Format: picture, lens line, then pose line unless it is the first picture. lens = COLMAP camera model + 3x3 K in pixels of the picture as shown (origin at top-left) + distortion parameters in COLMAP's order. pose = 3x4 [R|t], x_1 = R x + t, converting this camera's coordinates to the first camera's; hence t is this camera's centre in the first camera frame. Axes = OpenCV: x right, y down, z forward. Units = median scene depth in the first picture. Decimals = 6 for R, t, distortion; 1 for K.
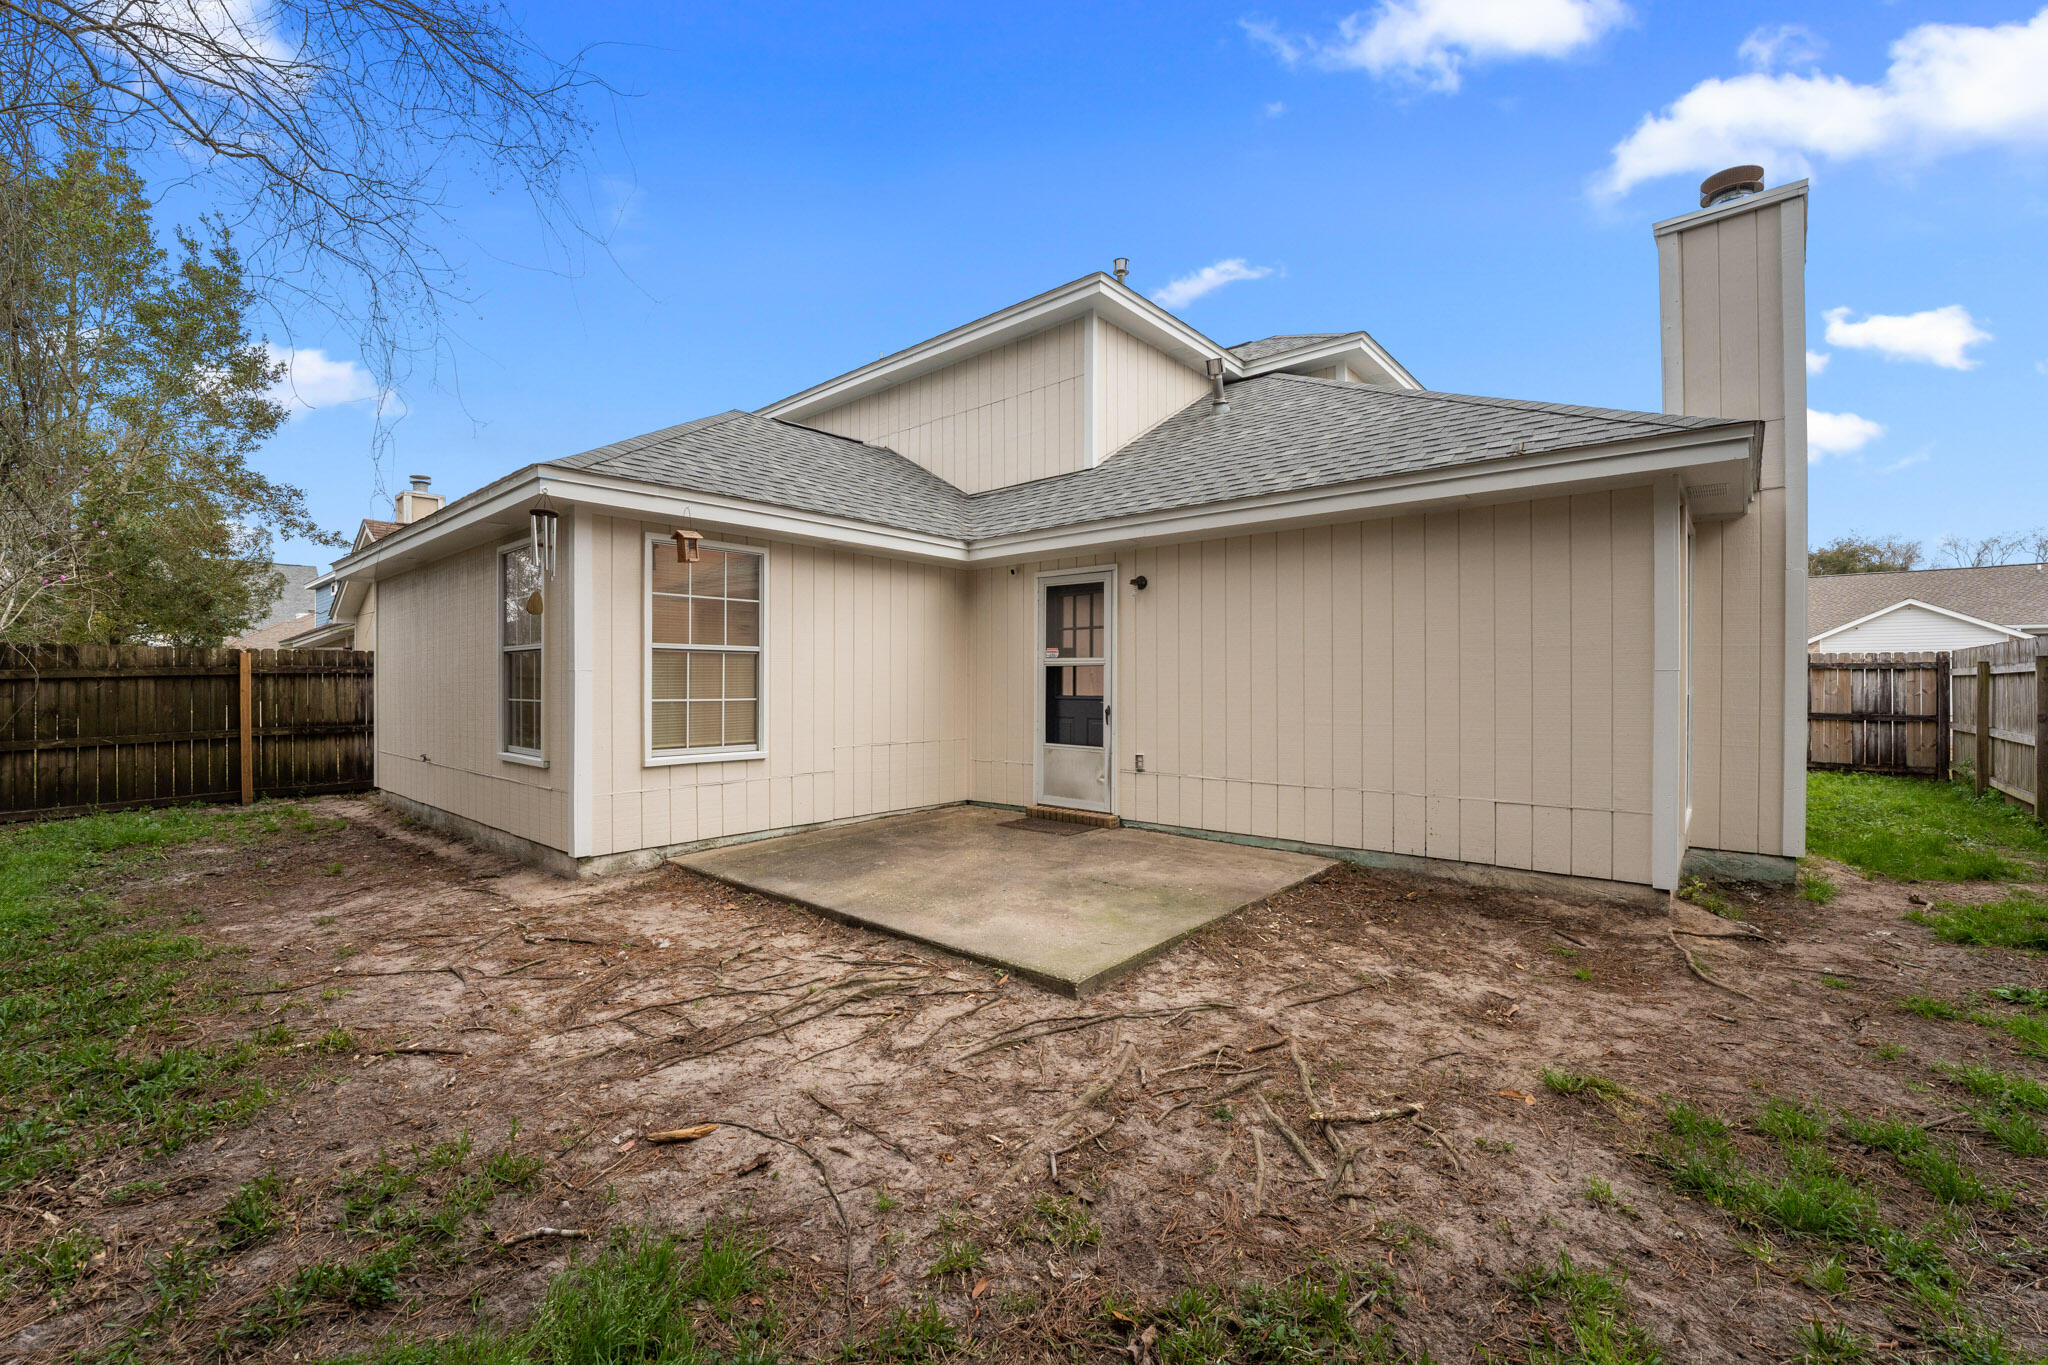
lens RADIAL K [[827.0, 0, 1024.0], [0, 827.0, 682.5], [0, 0, 1]] dist [-0.014463, 0.000017]
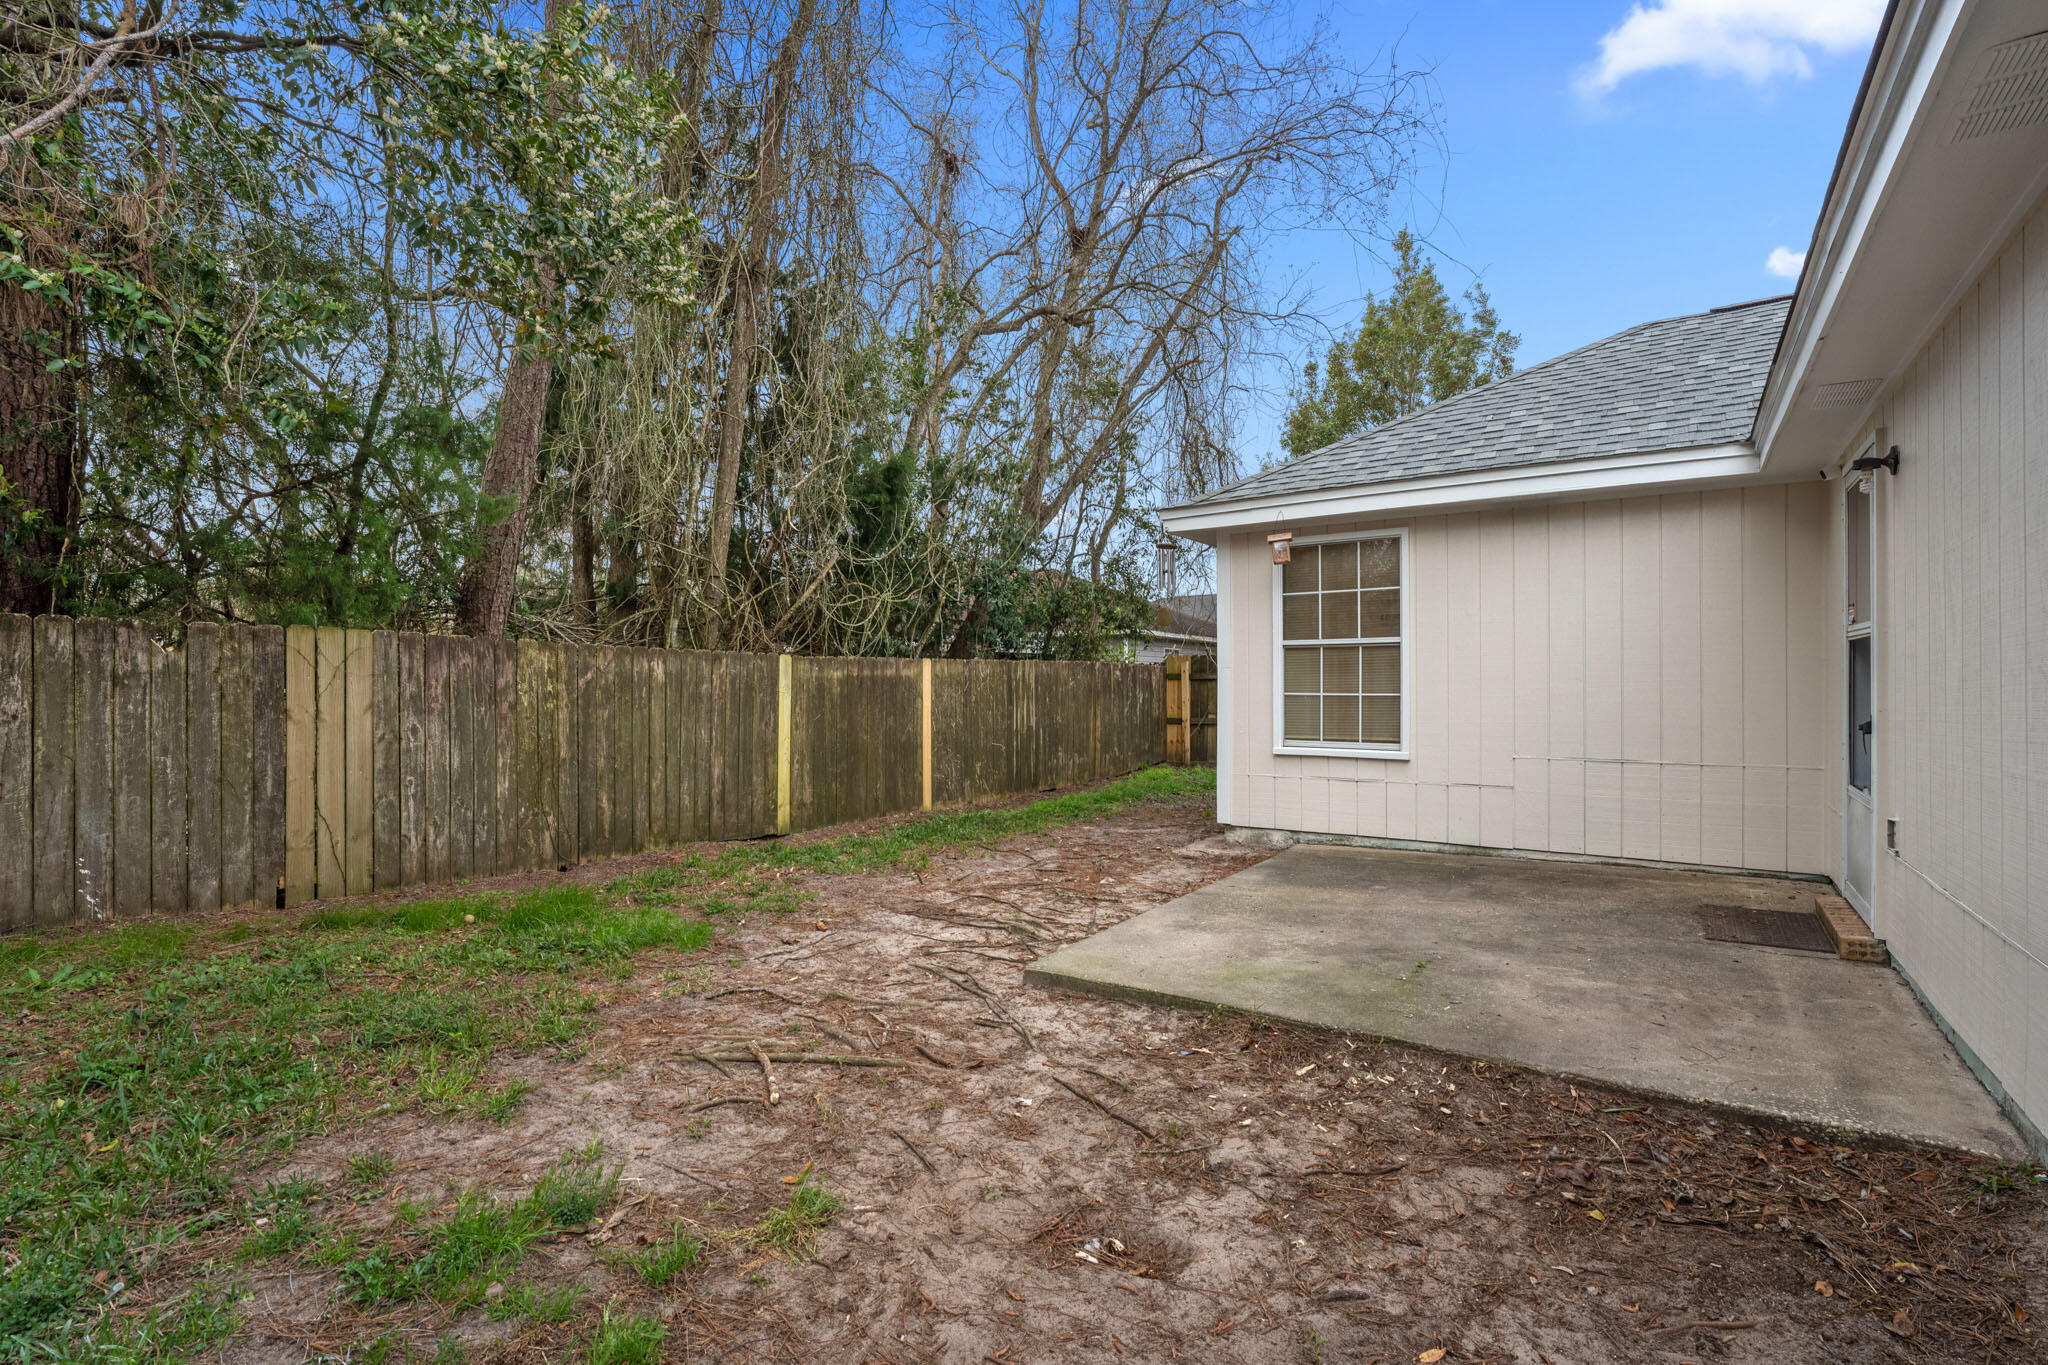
lens RADIAL K [[927.0, 0, 1024.0], [0, 927.0, 682.5], [0, 0, 1]] dist [-0.002000, -0.000081]
pose [[0.113474, -0.004562, -0.993530, 1.033258], [0.005548, 0.999977, -0.003958, 0.013289], [0.993525, -0.005063, 0.113497, 0.746872]]
